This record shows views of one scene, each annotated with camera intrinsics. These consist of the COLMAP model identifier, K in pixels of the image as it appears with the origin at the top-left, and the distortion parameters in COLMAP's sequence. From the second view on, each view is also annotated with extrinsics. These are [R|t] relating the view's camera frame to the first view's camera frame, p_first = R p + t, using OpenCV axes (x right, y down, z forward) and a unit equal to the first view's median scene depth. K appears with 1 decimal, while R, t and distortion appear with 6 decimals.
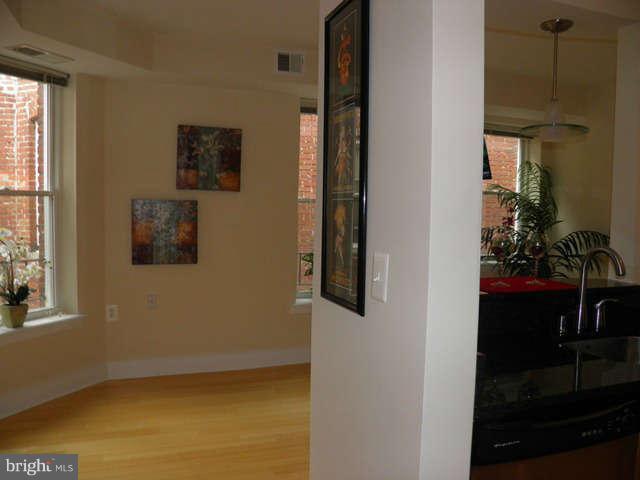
lens RADIAL K [[528.8, 0, 321.8], [0, 528.8, 236.1], [0, 0, 1]] dist [-0.138553, 0.084041]
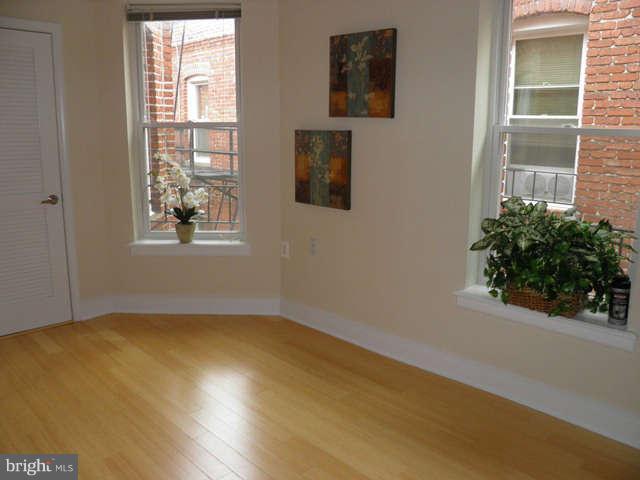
lens RADIAL K [[528.8, 0, 321.8], [0, 528.8, 236.1], [0, 0, 1]] dist [-0.138553, 0.084041]
pose [[0.408299, 0.165913, -0.897644, 0.485200], [-0.056479, 0.986052, 0.156564, -0.033015], [0.911099, -0.013227, 0.411974, 0.638074]]
